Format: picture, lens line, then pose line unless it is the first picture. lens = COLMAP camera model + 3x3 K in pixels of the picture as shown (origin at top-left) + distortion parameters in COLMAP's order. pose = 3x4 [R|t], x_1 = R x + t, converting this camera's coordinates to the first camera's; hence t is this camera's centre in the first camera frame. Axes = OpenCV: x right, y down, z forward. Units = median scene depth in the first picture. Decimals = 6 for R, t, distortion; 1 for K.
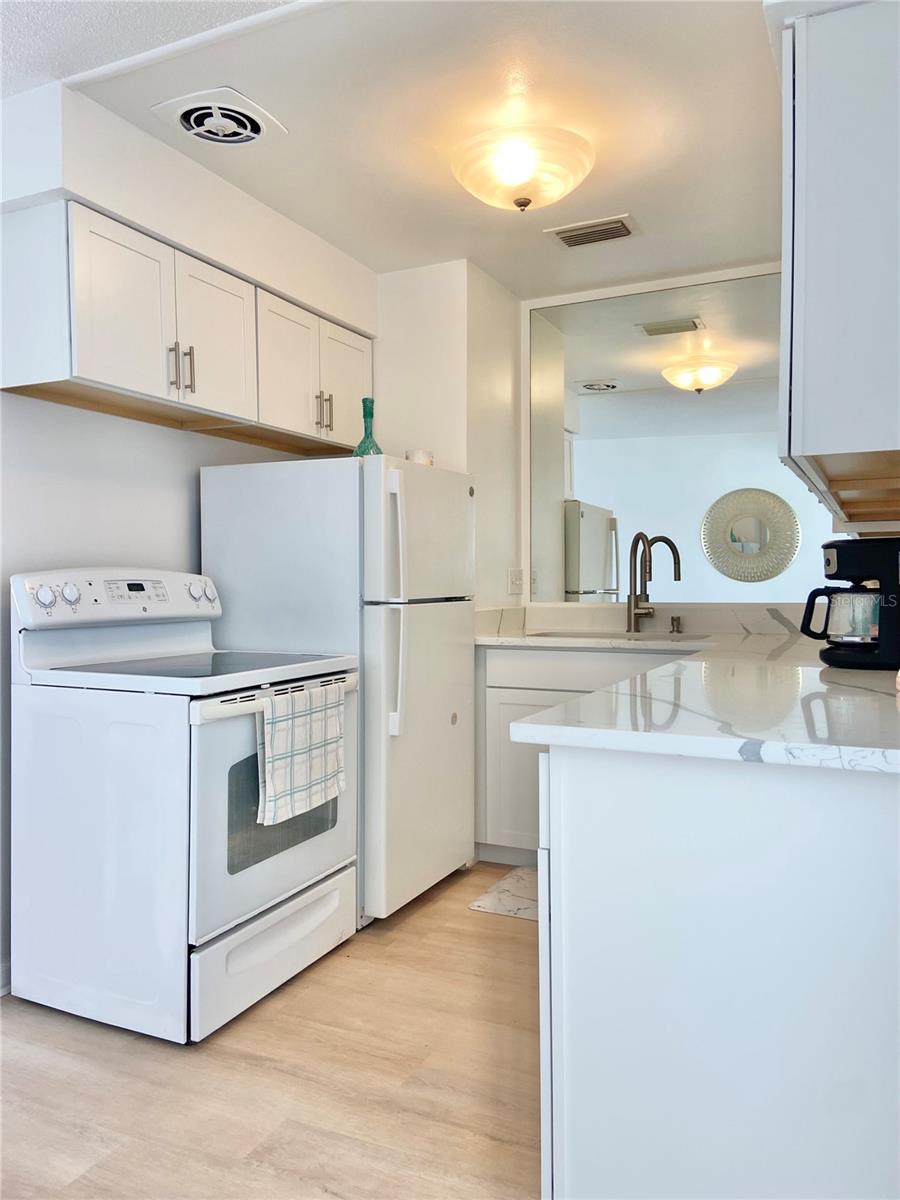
lens RADIAL K [[896.8, 0, 450.0], [0, 896.8, 600.0], [0, 0, 1]] dist [0.119619, -0.159685]
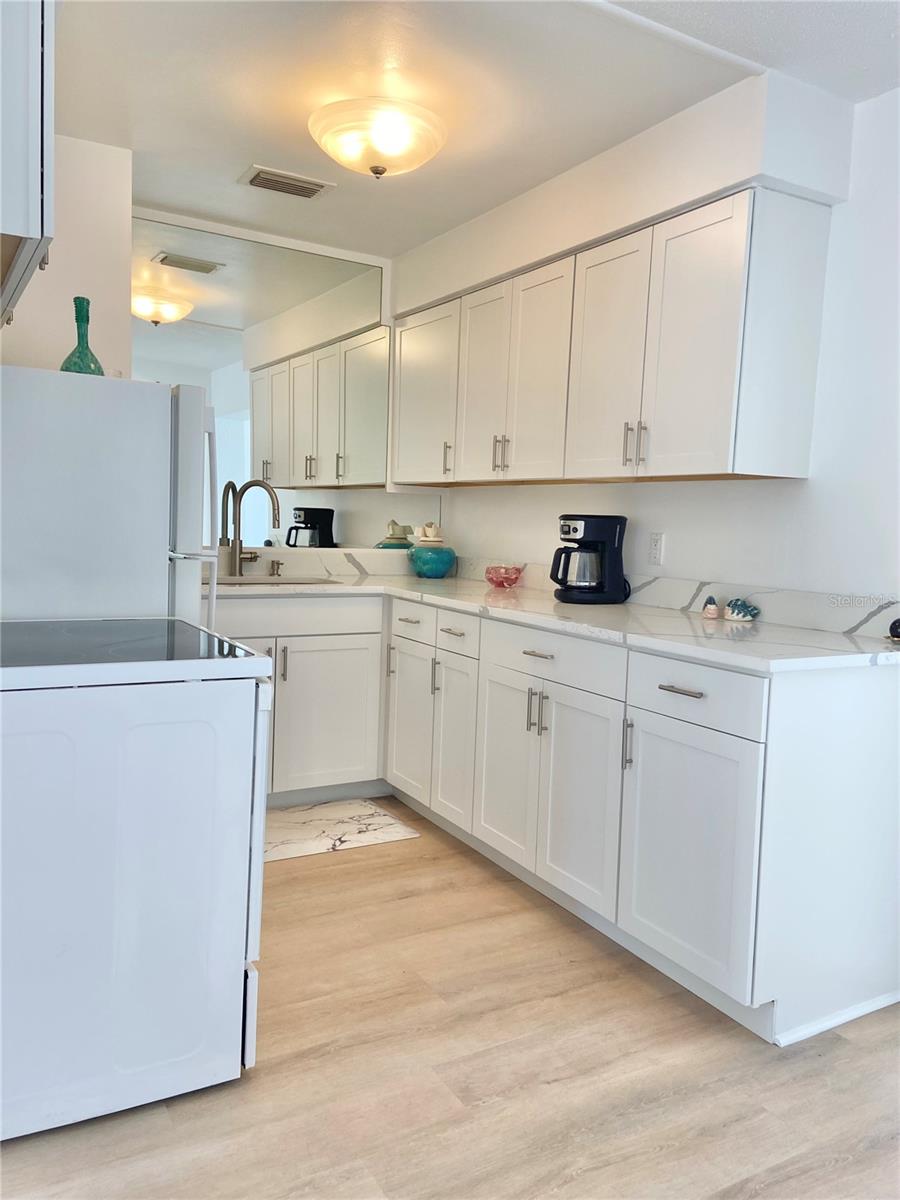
lens RADIAL K [[898.7, 0, 444.7], [0, 898.7, 591.0], [0, 0, 1]] dist [0.259711, -0.349580]
pose [[0.570844, -0.043229, 0.819920, -0.871780], [-0.021803, 0.997463, 0.067769, -0.038545], [-0.820769, -0.056562, 0.568453, 0.354081]]
